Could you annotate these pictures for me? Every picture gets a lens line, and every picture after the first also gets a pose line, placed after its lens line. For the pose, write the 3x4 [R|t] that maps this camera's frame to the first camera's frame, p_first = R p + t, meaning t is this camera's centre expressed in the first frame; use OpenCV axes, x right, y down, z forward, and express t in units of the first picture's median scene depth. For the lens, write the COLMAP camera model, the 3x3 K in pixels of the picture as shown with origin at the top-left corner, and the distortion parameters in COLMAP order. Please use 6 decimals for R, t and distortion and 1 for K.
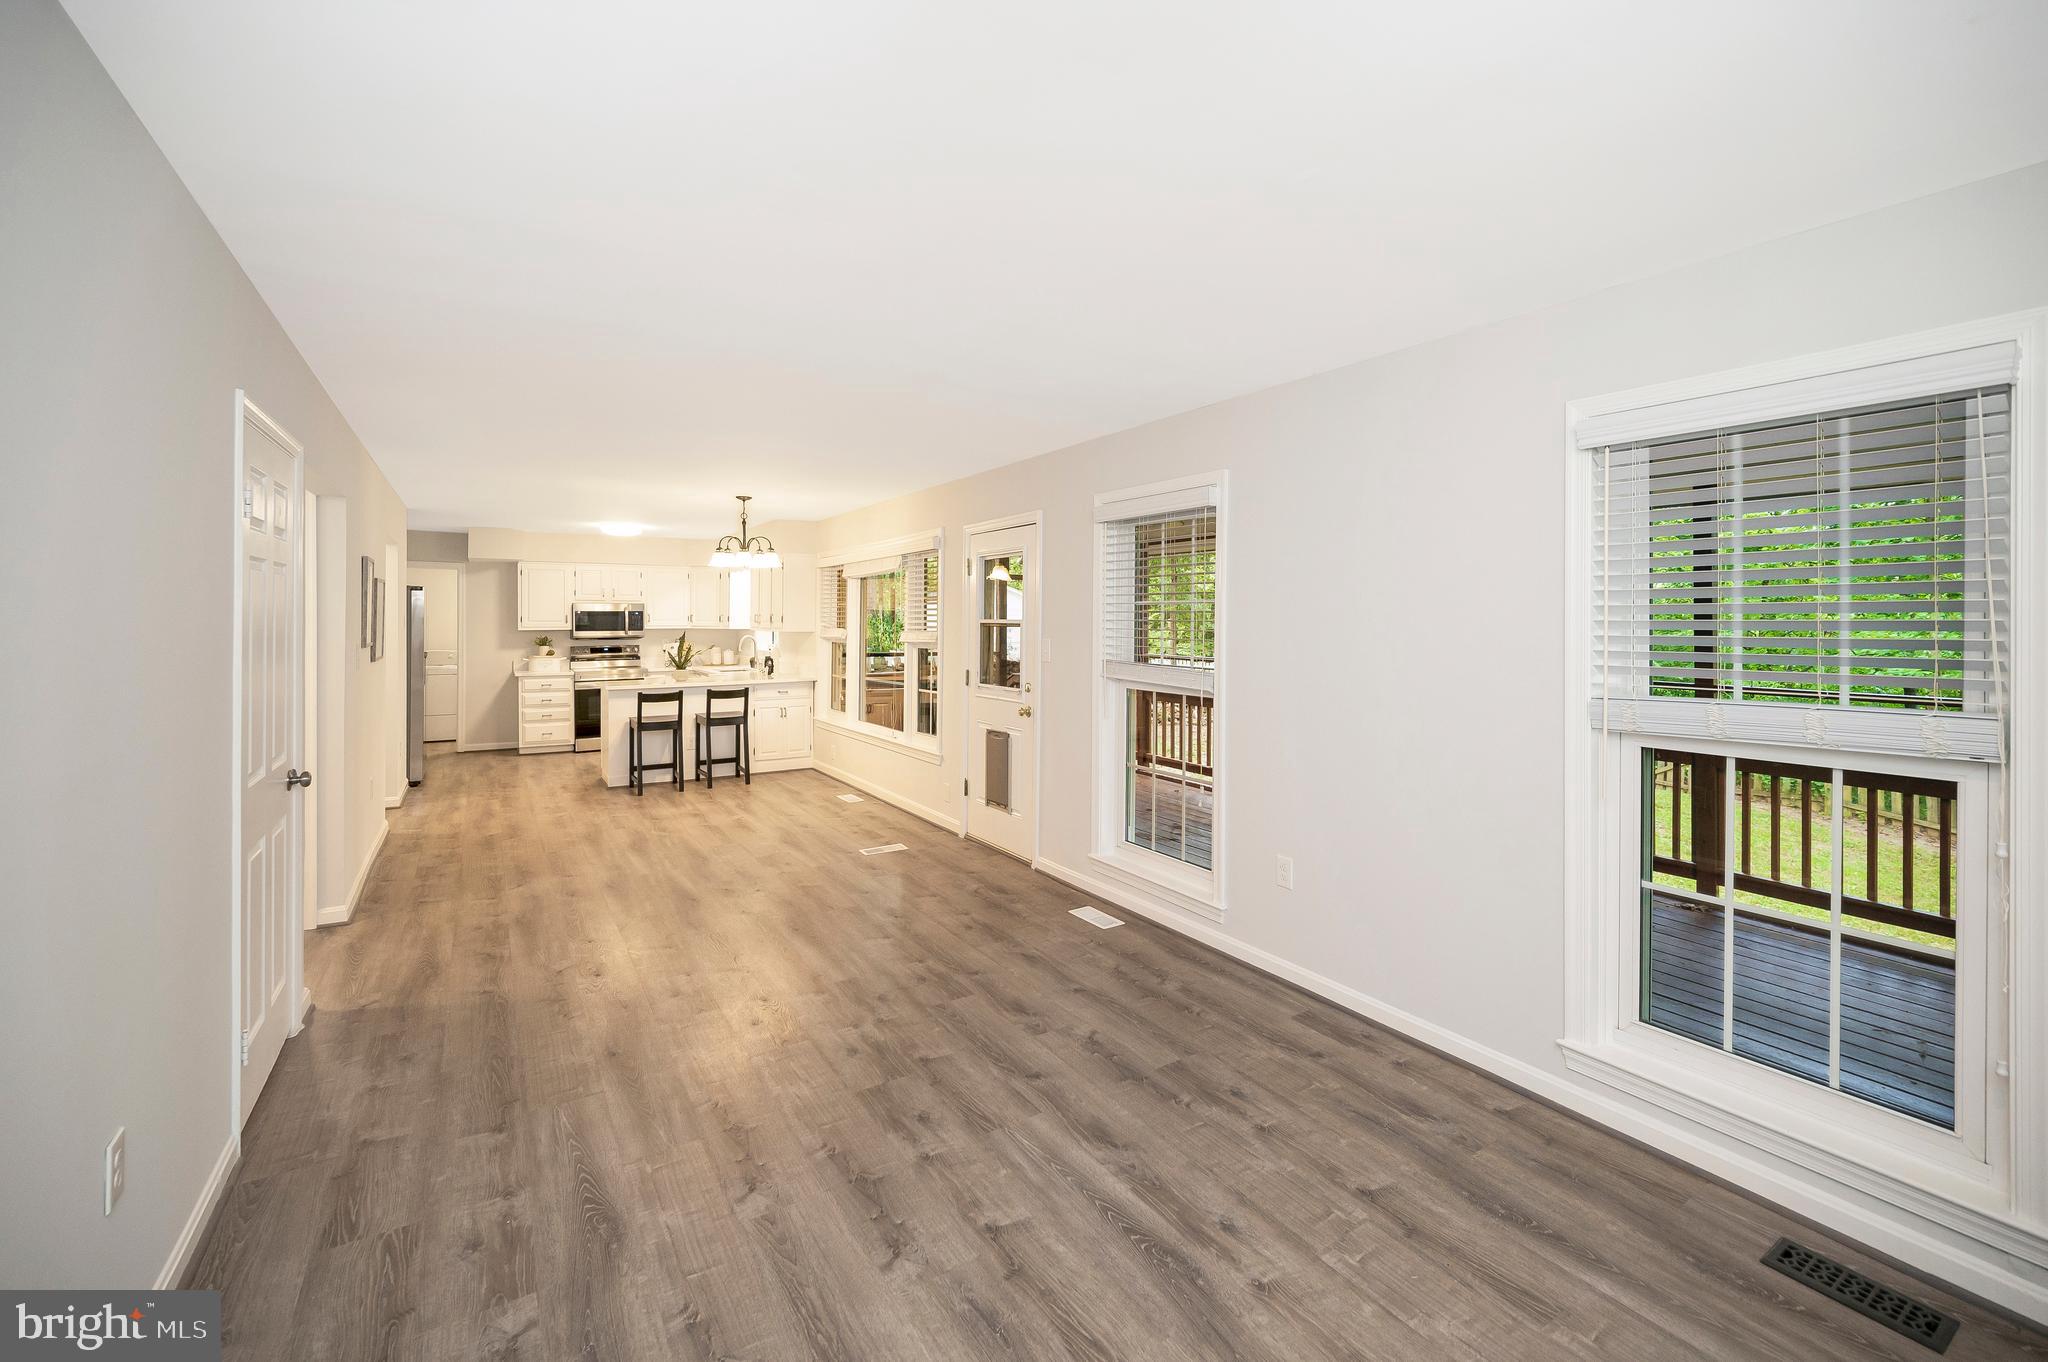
lens RADIAL K [[846.1, 0, 1006.9], [0, 846.1, 621.6], [0, 0, 1]] dist [-0.003884, -0.000001]
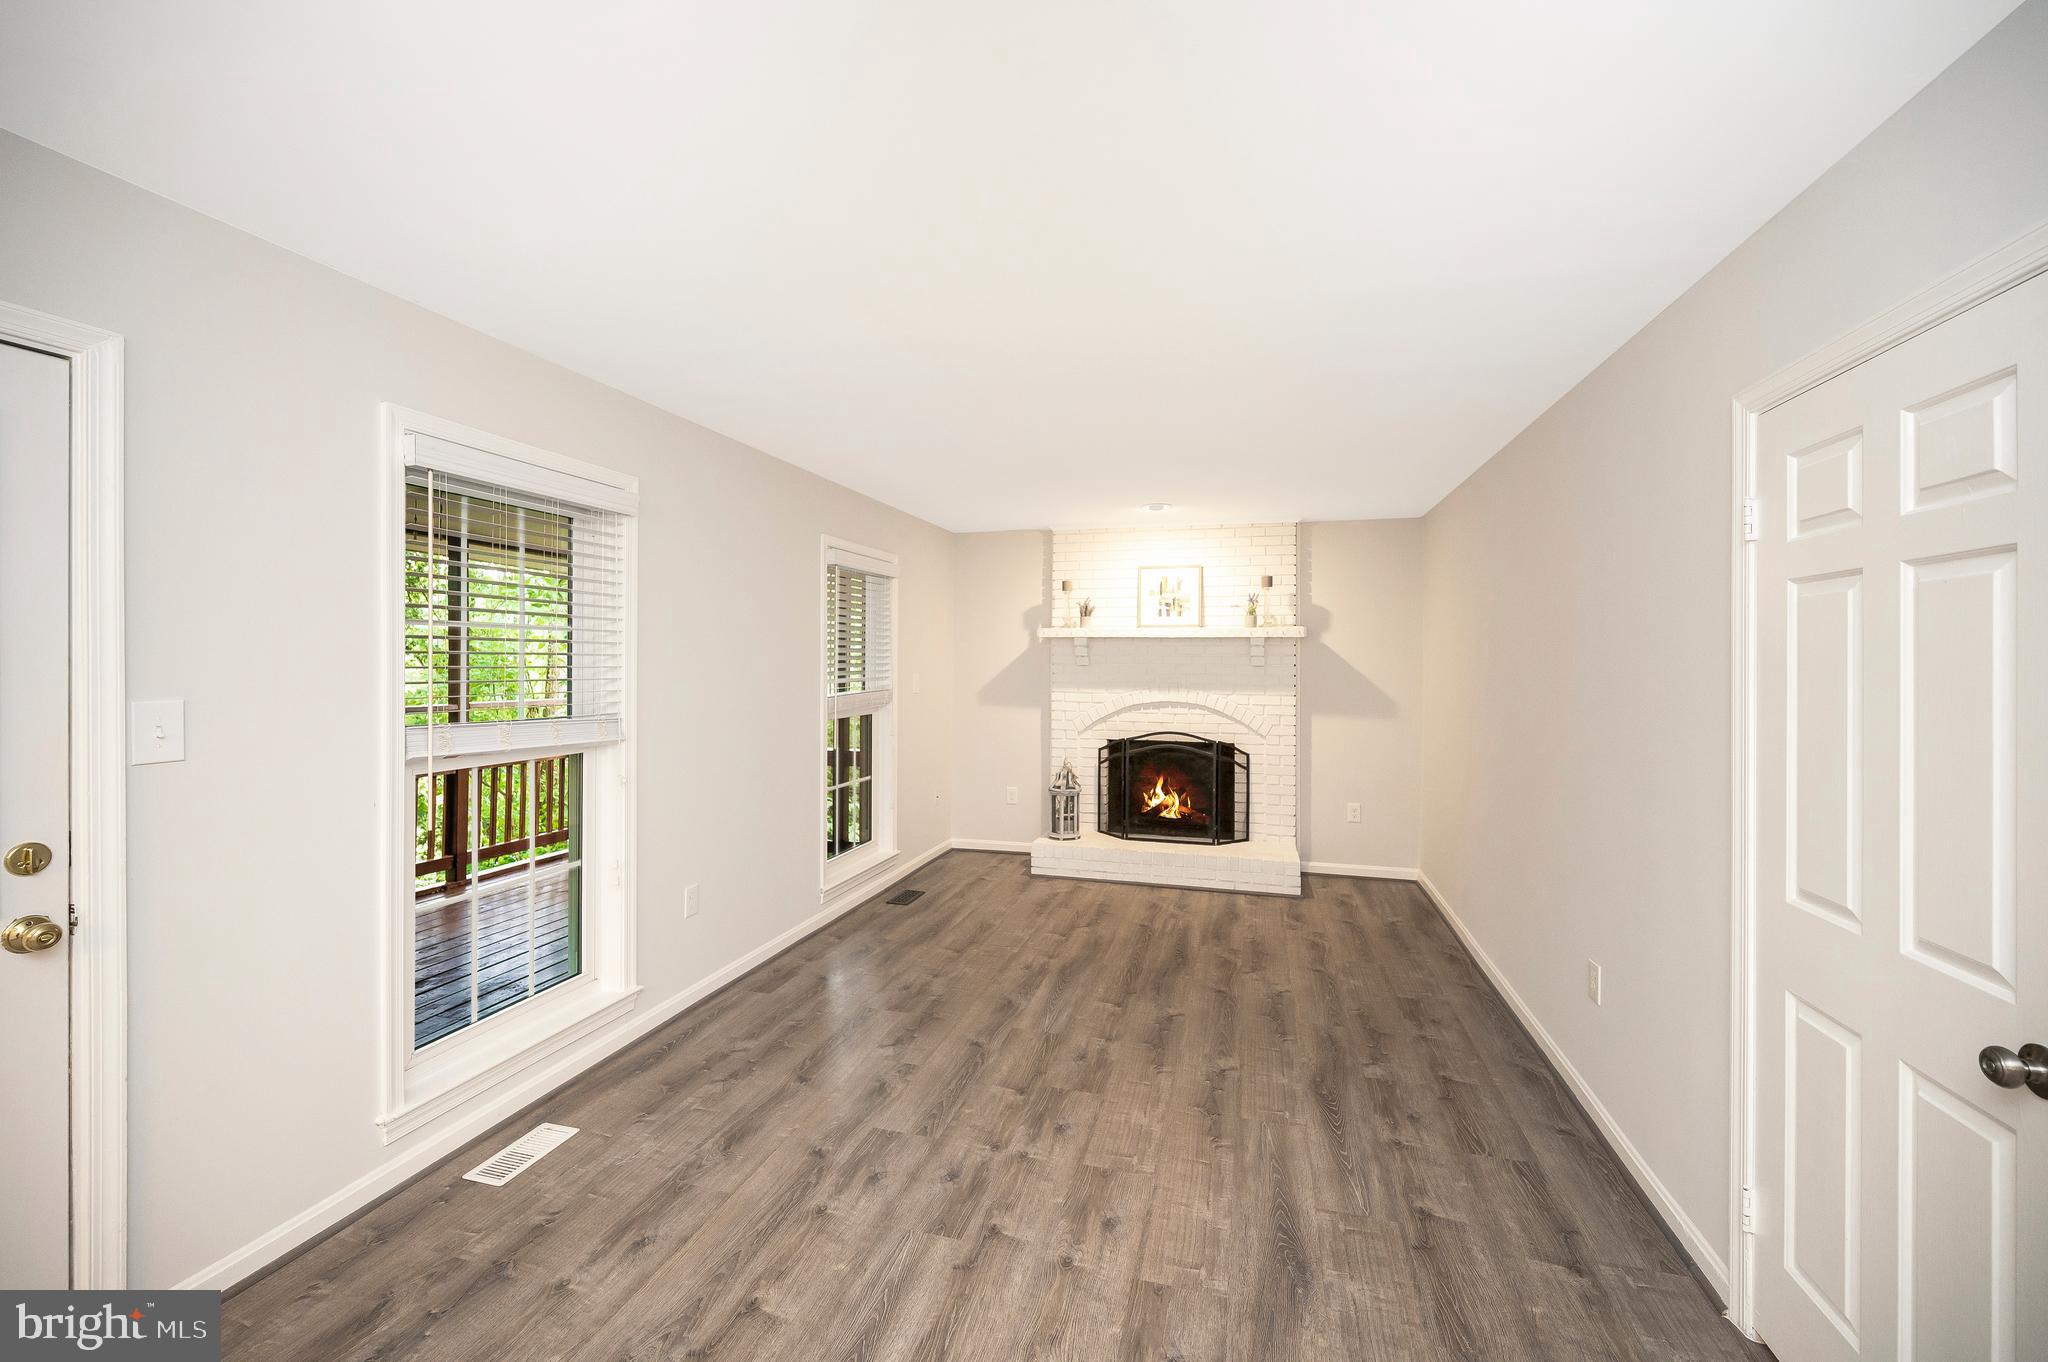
lens RADIAL K [[846.1, 0, 1057.3], [0, 846.1, 658.2], [0, 0, 1]] dist [-0.003884, -0.000001]
pose [[-0.709185, -0.010686, 0.704941, -0.460967], [-0.011836, 0.999925, 0.003251, -0.002851], [-0.704923, -0.006038, -0.709258, 0.930613]]
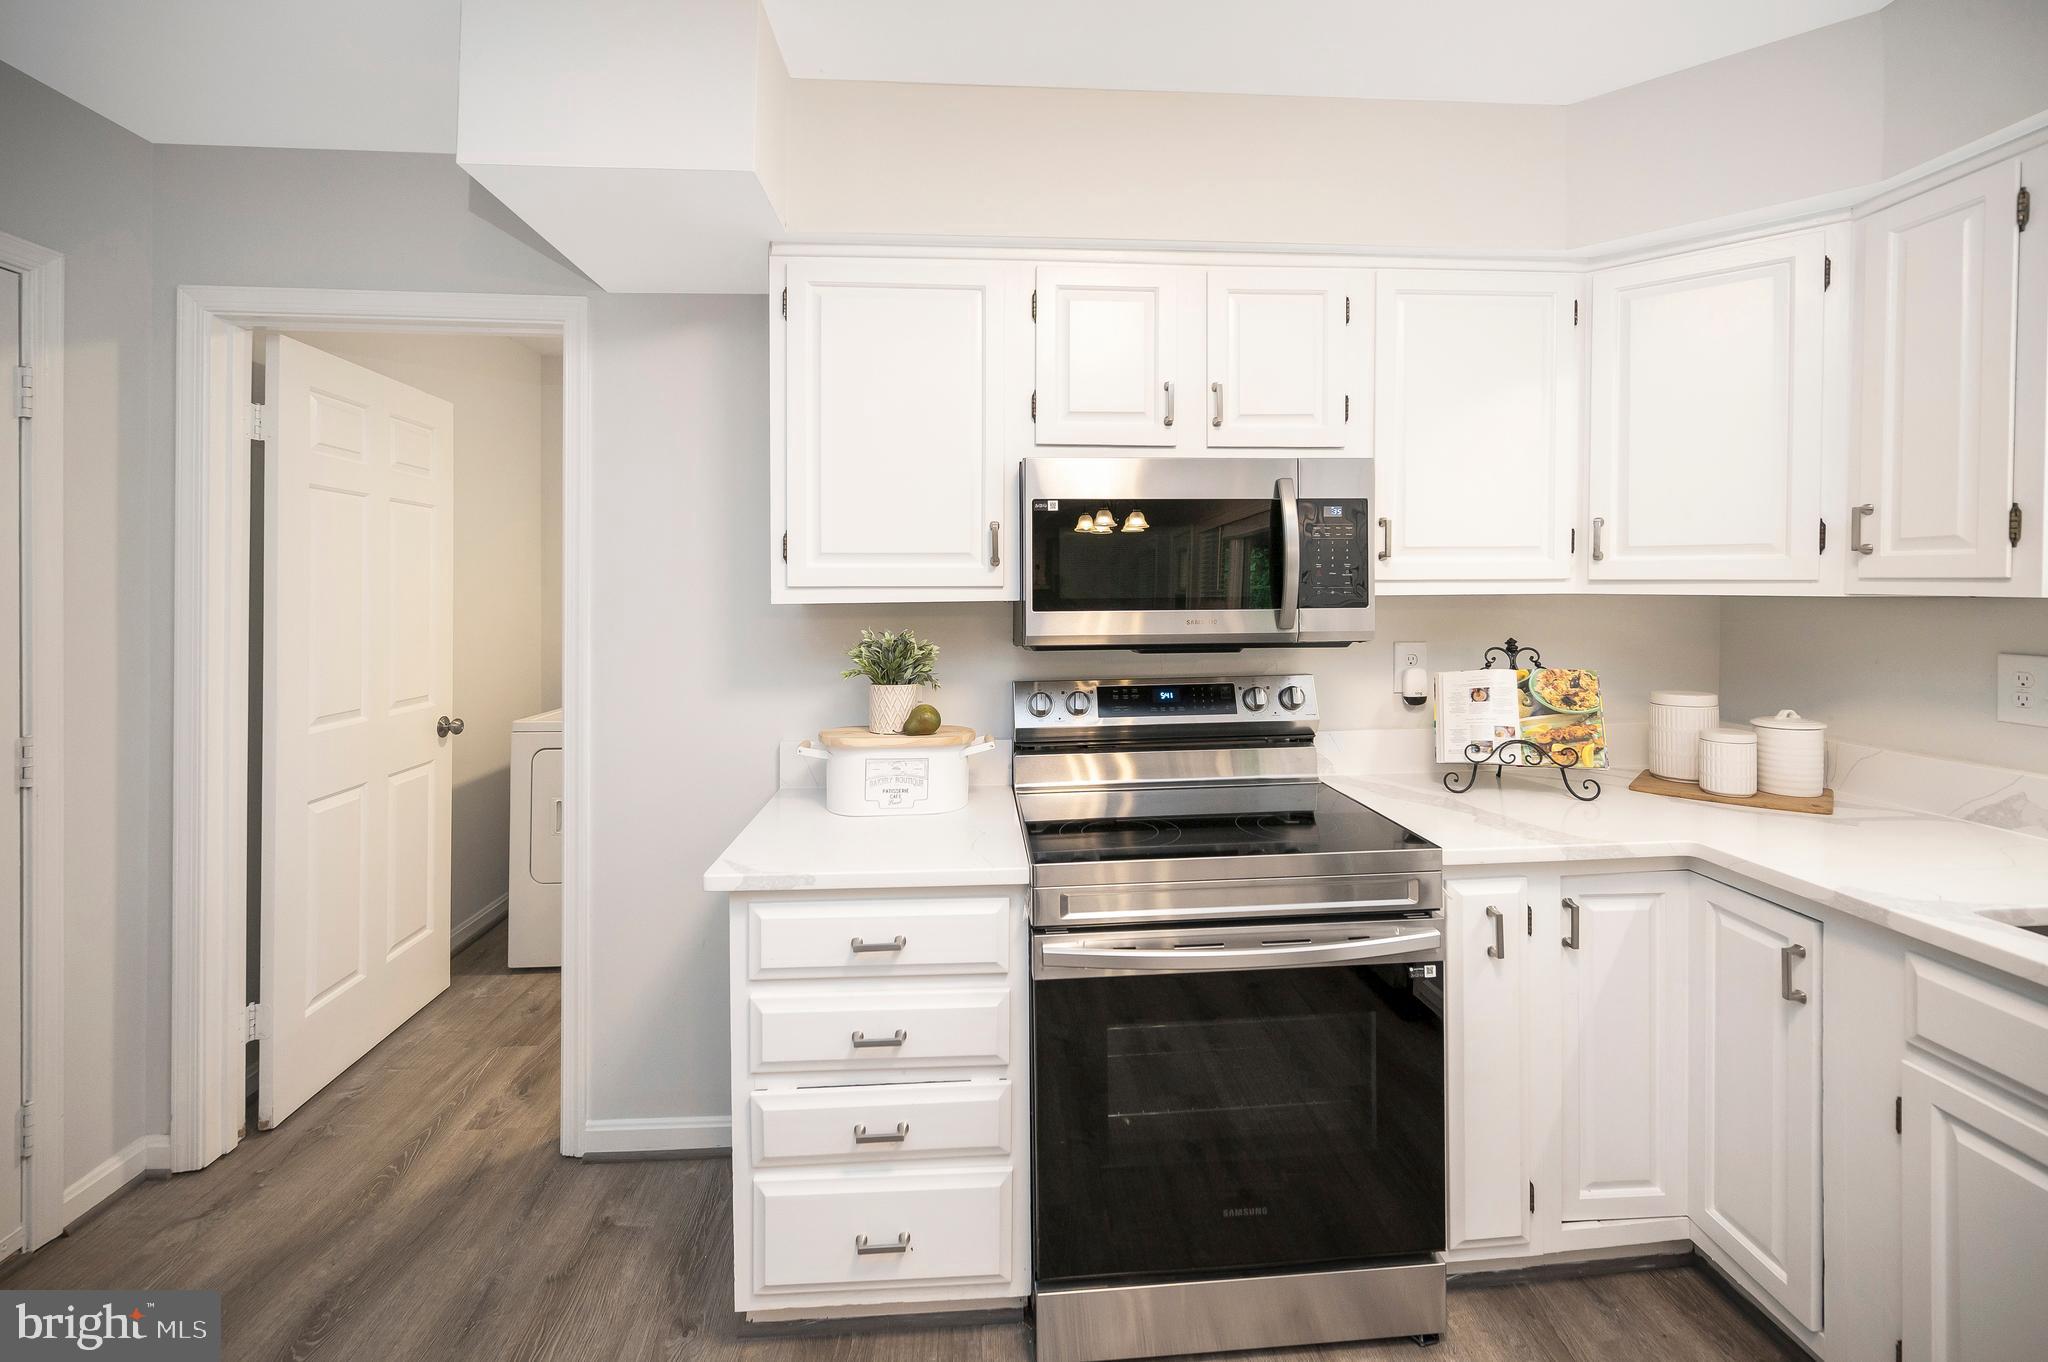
lens RADIAL K [[846.1, 0, 1036.6], [0, 846.1, 598.0], [0, 0, 1]] dist [-0.003884, -0.000001]
pose [[0.889759, 0.000560, -0.456431, -0.789528], [0.005071, 0.999925, 0.011111, 0.012330], [0.456403, -0.012201, 0.889690, 1.551459]]
